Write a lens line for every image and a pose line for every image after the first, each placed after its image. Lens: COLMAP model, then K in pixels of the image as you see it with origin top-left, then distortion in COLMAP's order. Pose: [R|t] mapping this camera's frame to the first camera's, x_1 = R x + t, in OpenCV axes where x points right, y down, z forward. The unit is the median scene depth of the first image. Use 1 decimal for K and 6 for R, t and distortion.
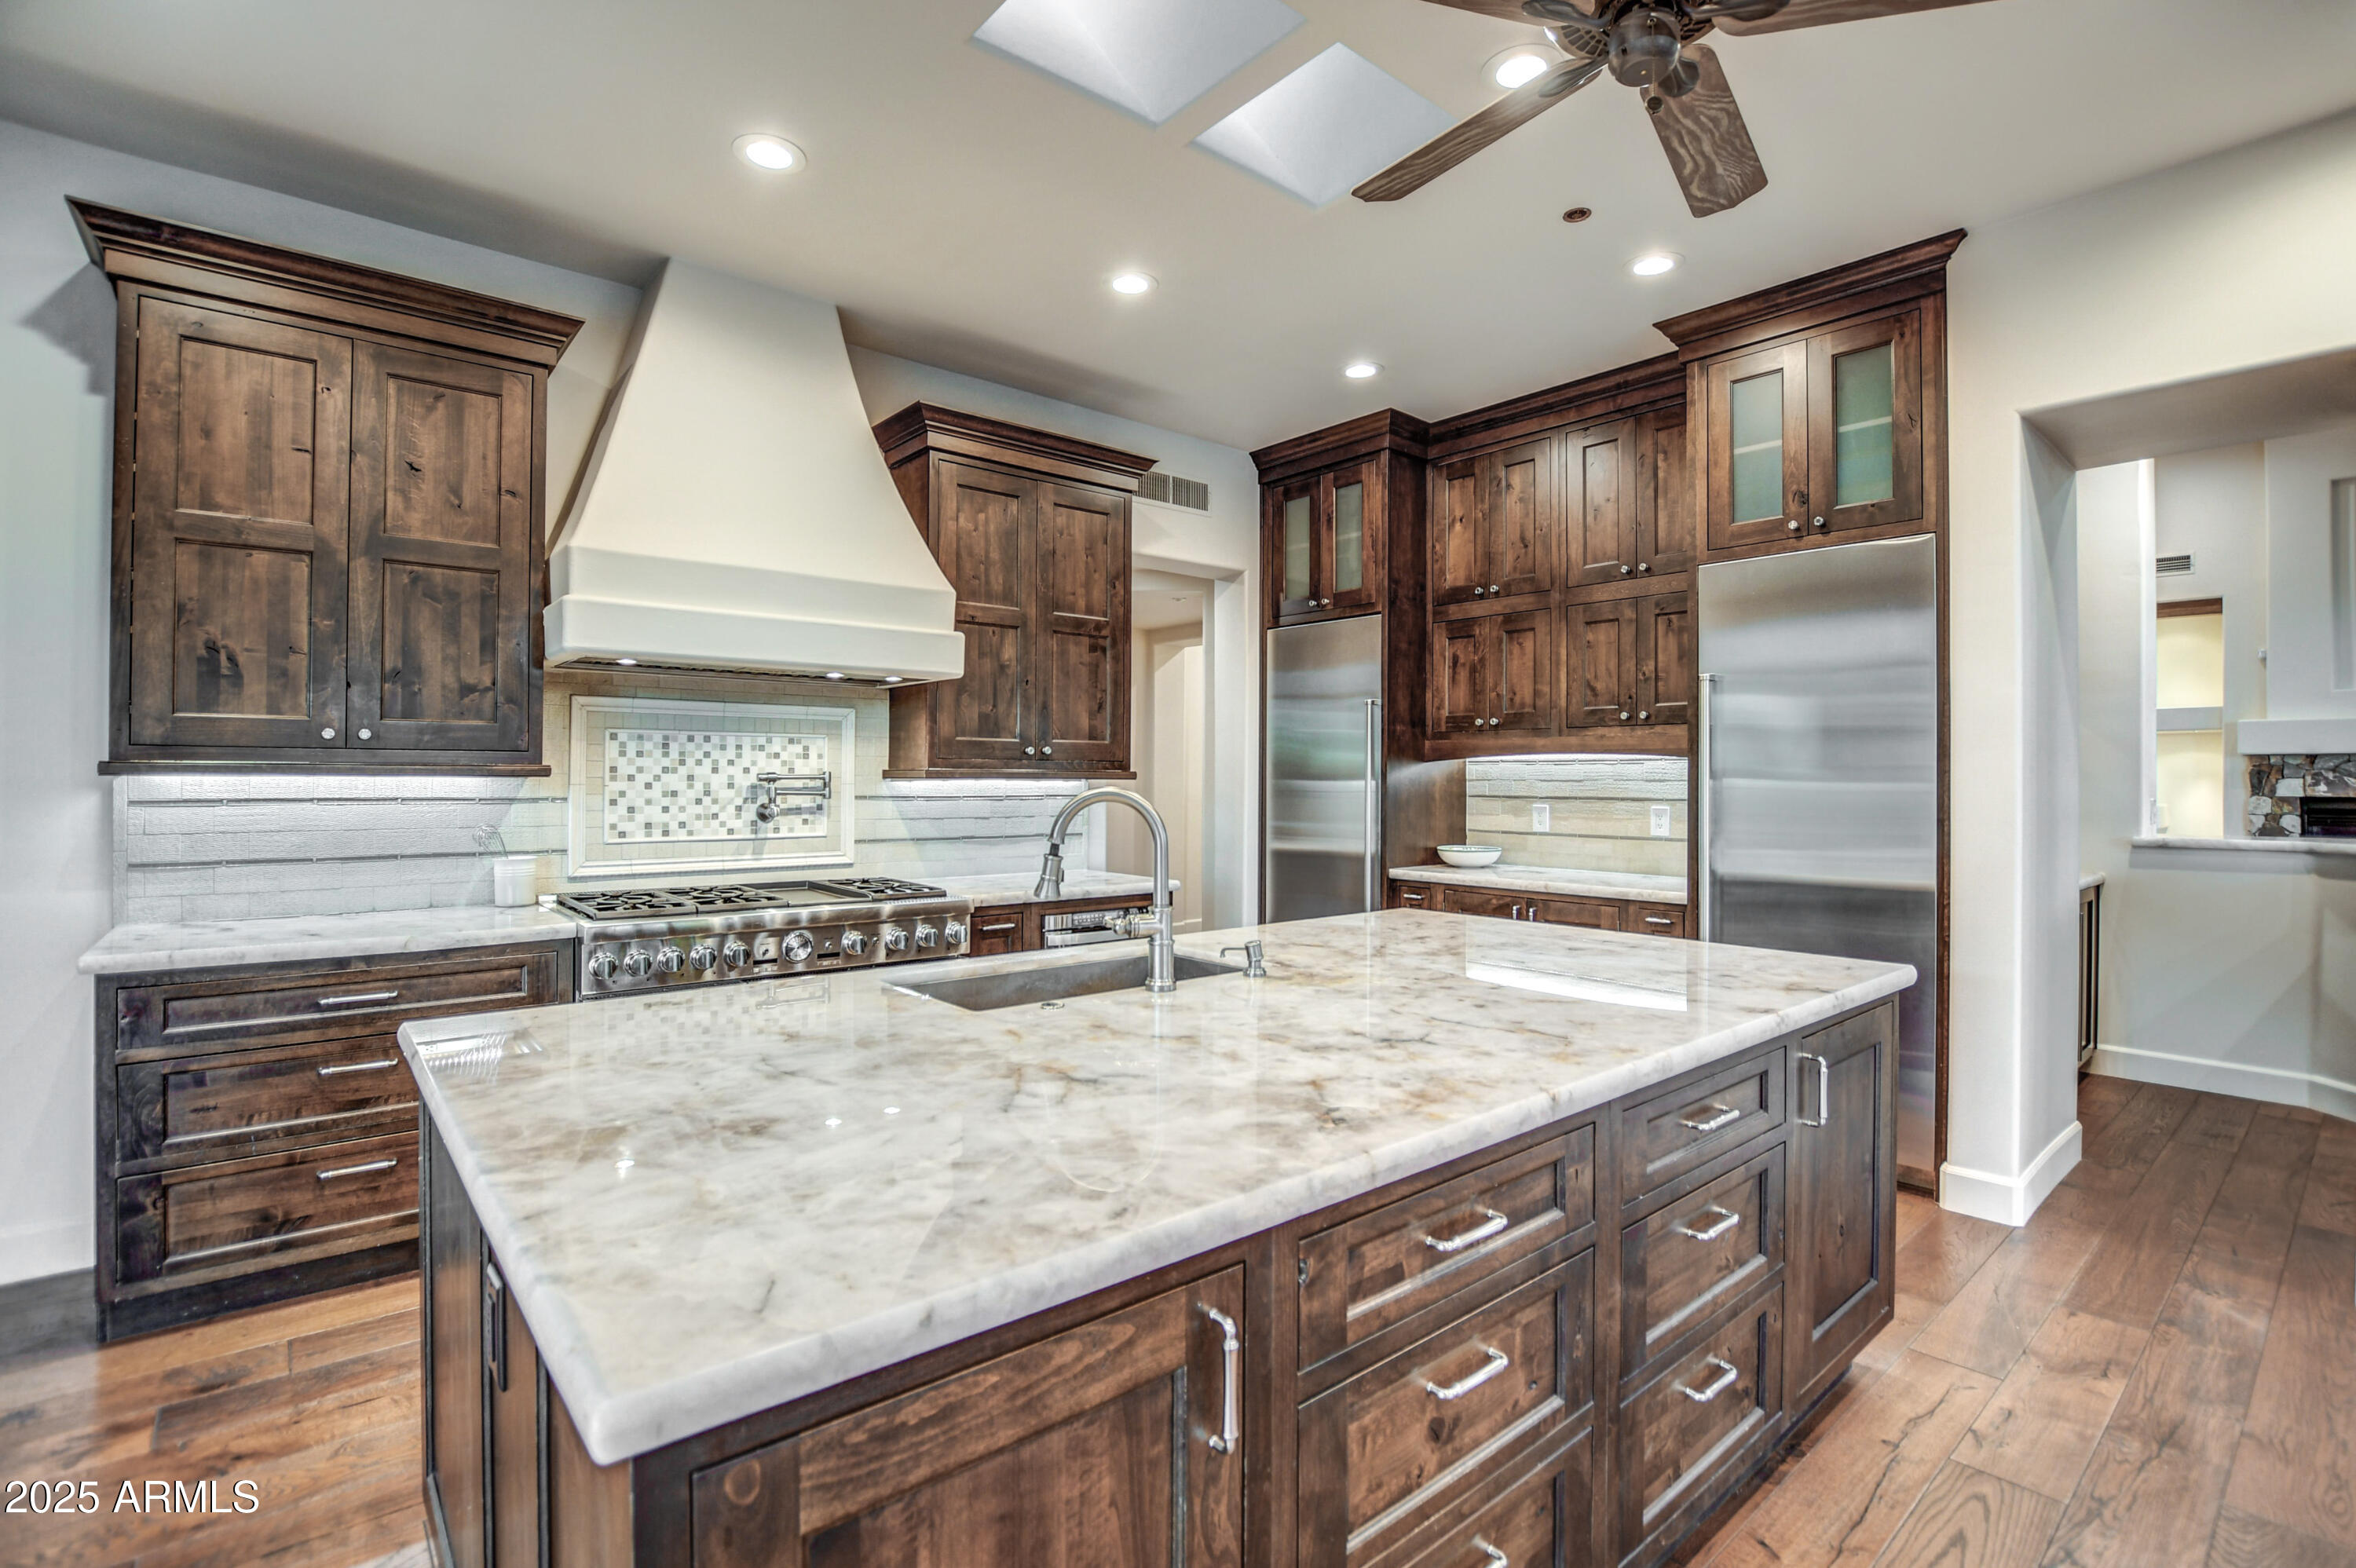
lens RADIAL K [[1084.4, 0, 1168.4], [0, 1084.4, 780.3], [0, 0, 1]] dist [-0.035657, 0.006733]
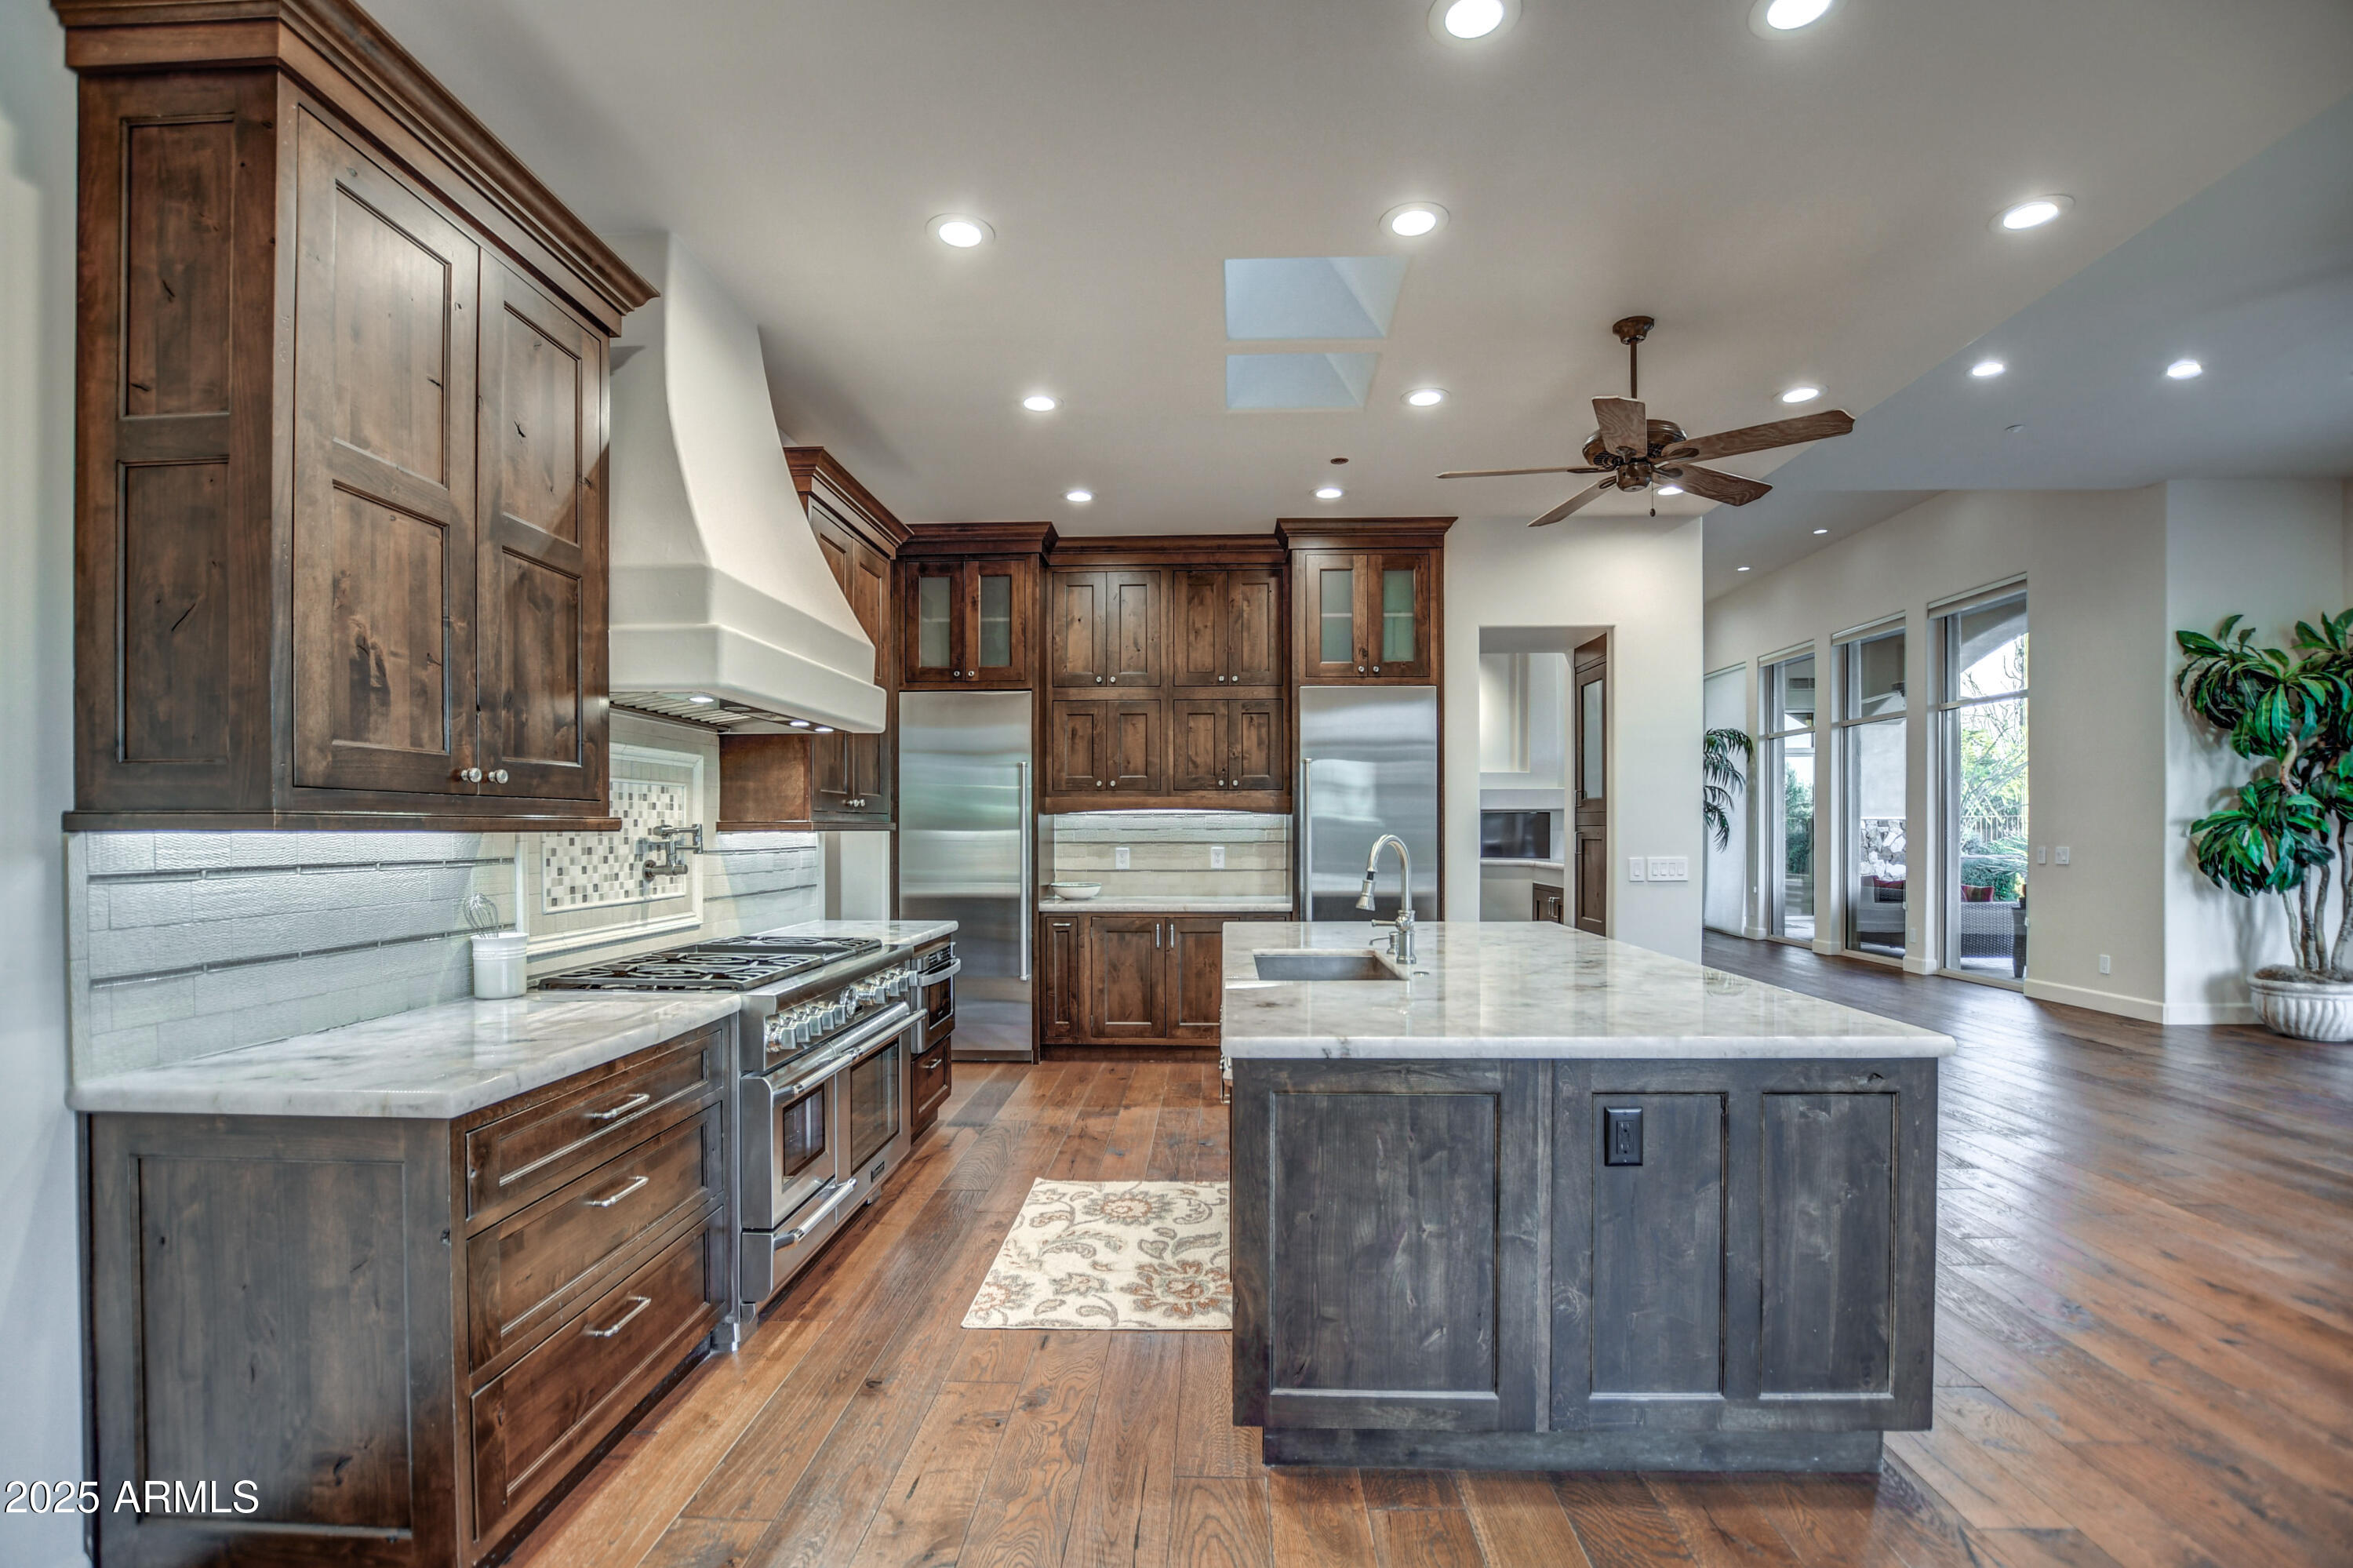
lens RADIAL K [[1087.5, 0, 1168.3], [0, 1087.5, 823.5], [0, 0, 1]] dist [-0.030816, 0.000320]
pose [[0.677444, -0.002083, 0.735571, -0.716839], [0.006589, 0.999973, -0.003236, -0.002845], [-0.735545, 0.007039, 0.677440, 0.095607]]
